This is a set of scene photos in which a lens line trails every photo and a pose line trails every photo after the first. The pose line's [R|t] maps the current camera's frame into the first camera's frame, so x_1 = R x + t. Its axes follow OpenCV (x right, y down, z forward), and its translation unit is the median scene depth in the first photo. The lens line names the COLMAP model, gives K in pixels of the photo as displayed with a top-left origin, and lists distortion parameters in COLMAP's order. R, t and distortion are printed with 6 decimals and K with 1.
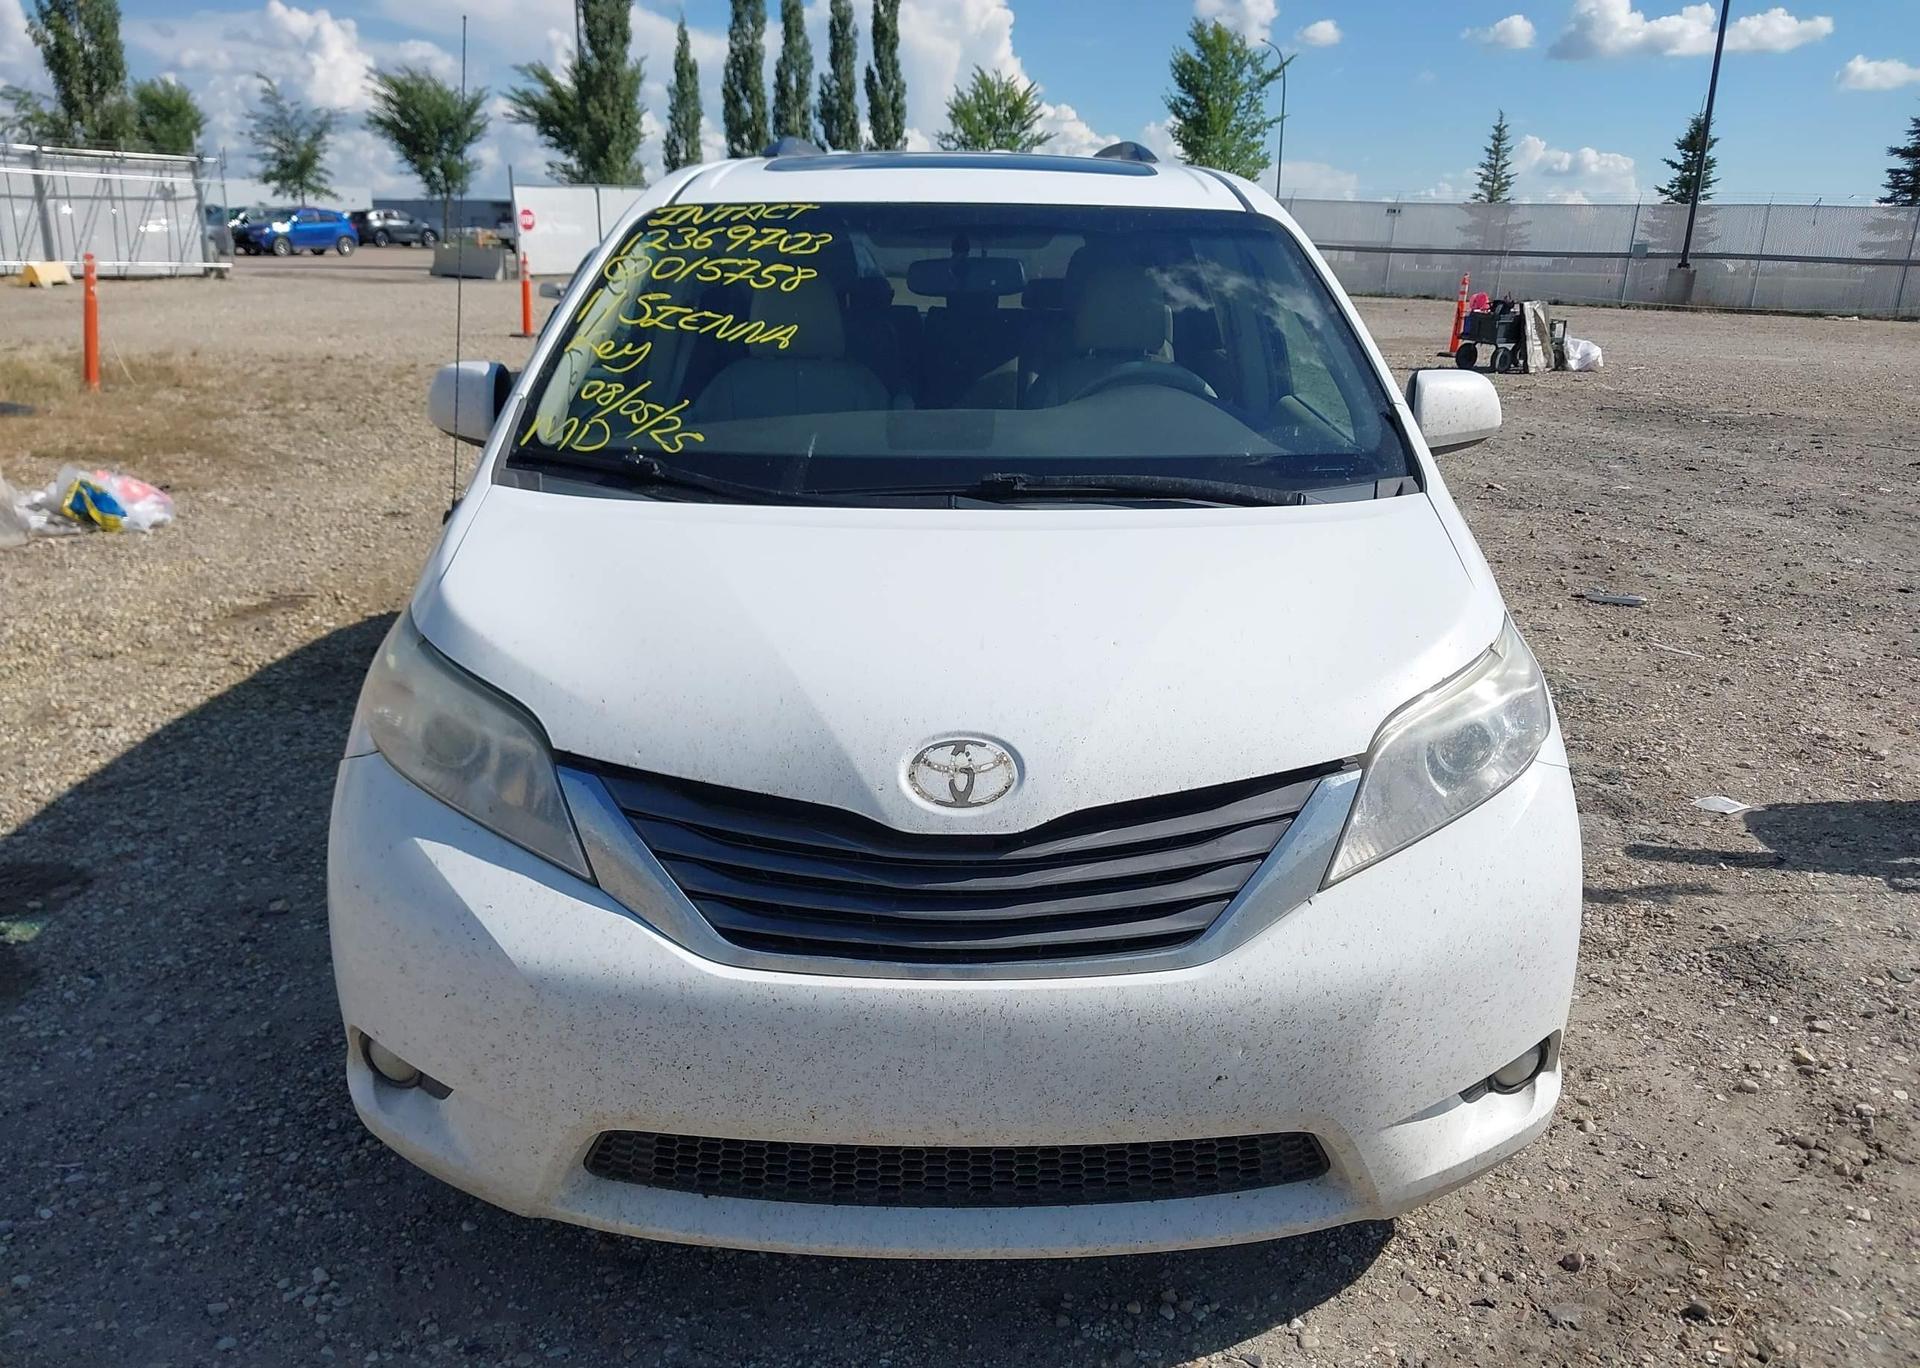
lens RADIAL K [[1590.0, 0, 881.3], [0, 1590.0, 675.6], [0, 0, 1]] dist [0.010604, -0.014337]
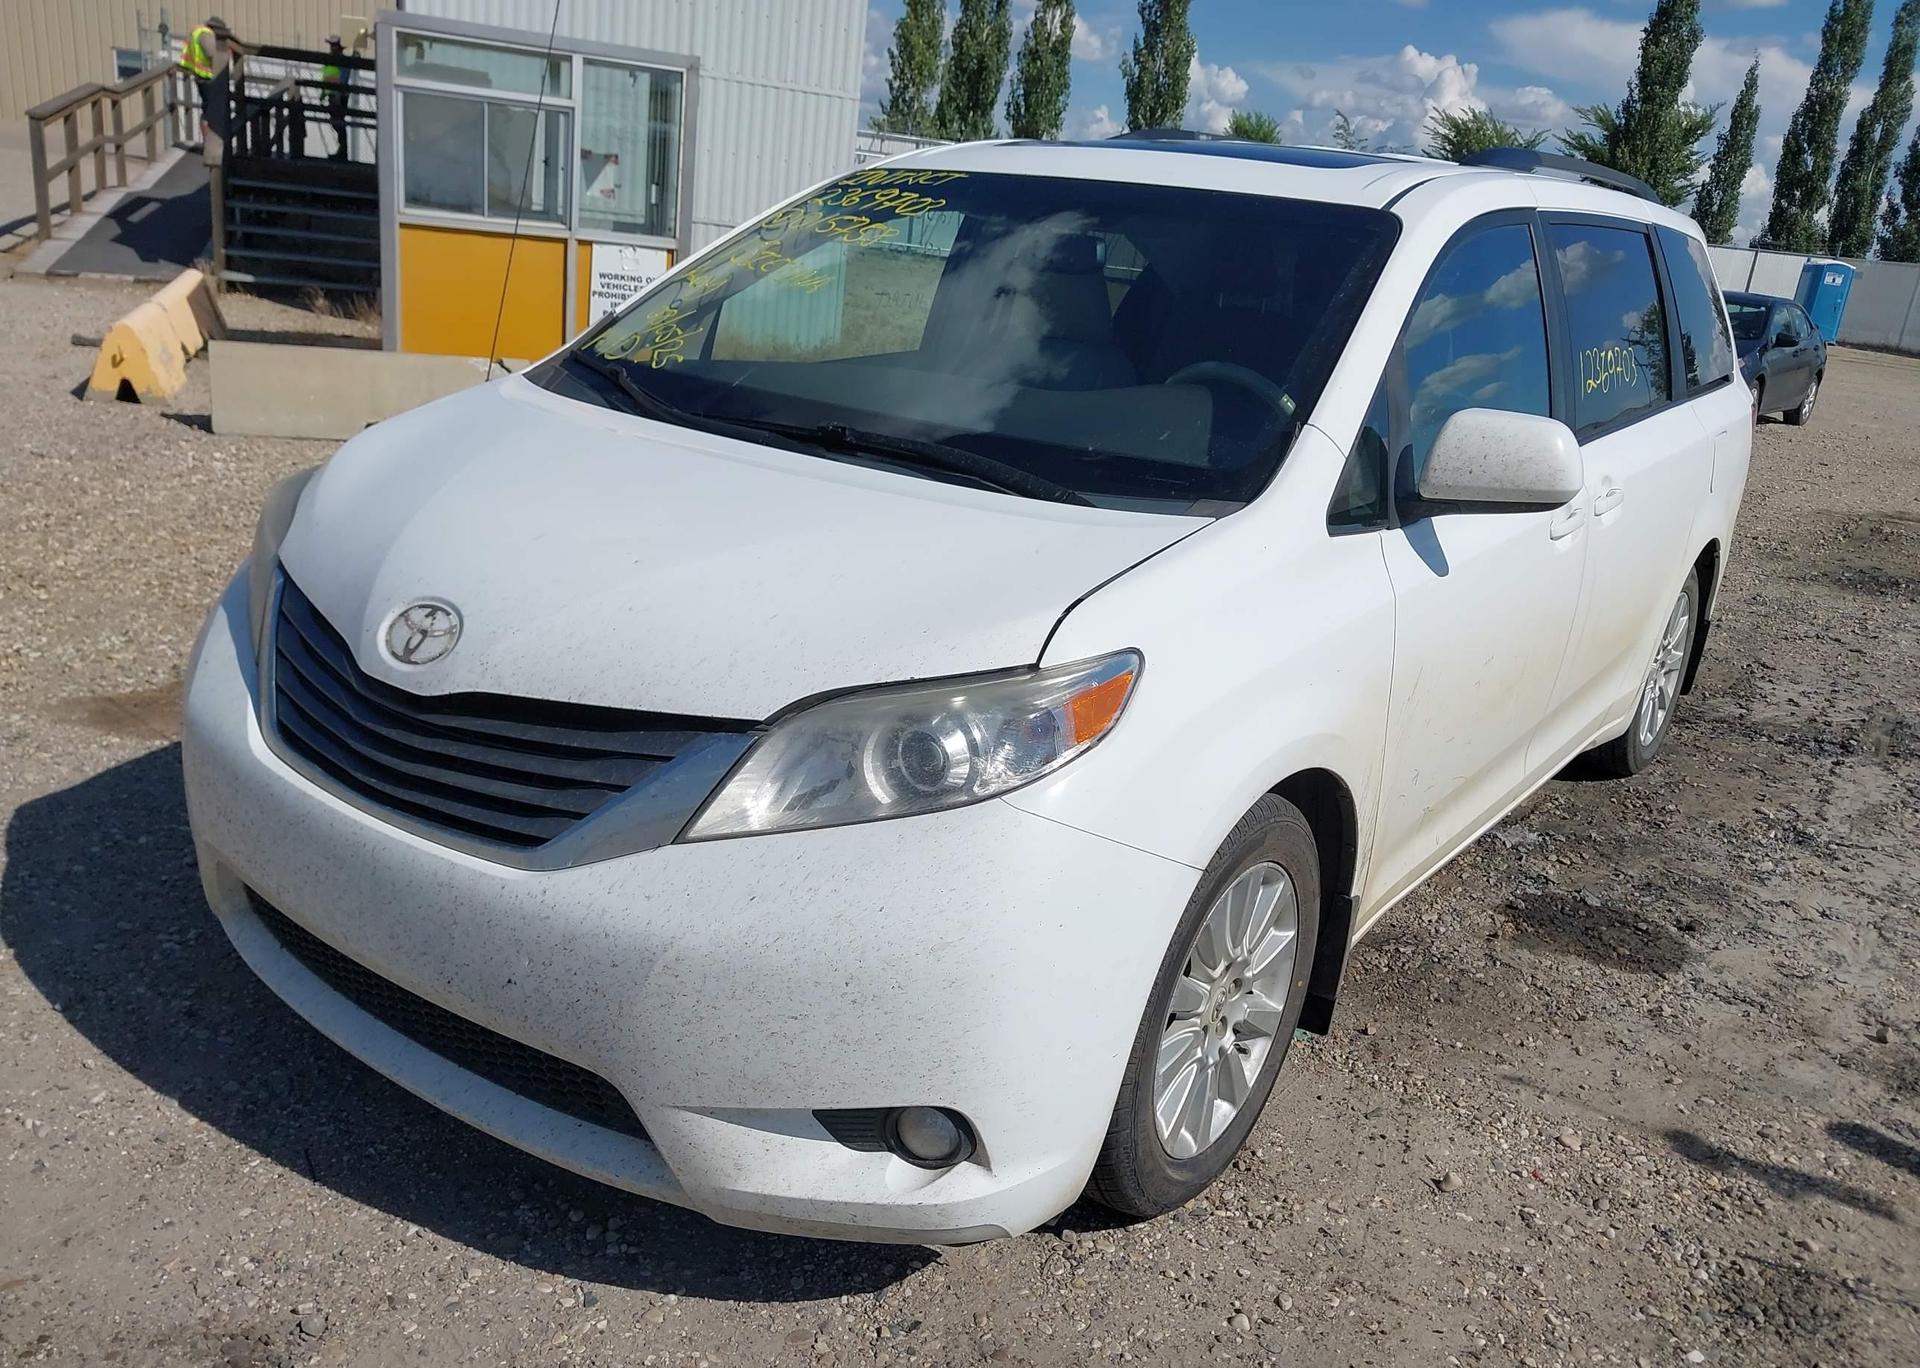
lens RADIAL K [[1590.0, 0, 1022.1], [0, 1590.0, 698.1], [0, 0, 1]] dist [0.010604, -0.014337]
pose [[0.796503, 0.231928, -0.558384, 0.135066], [-0.242760, 0.968470, 0.055977, -0.007744], [0.553761, 0.090967, 0.827692, 0.043941]]
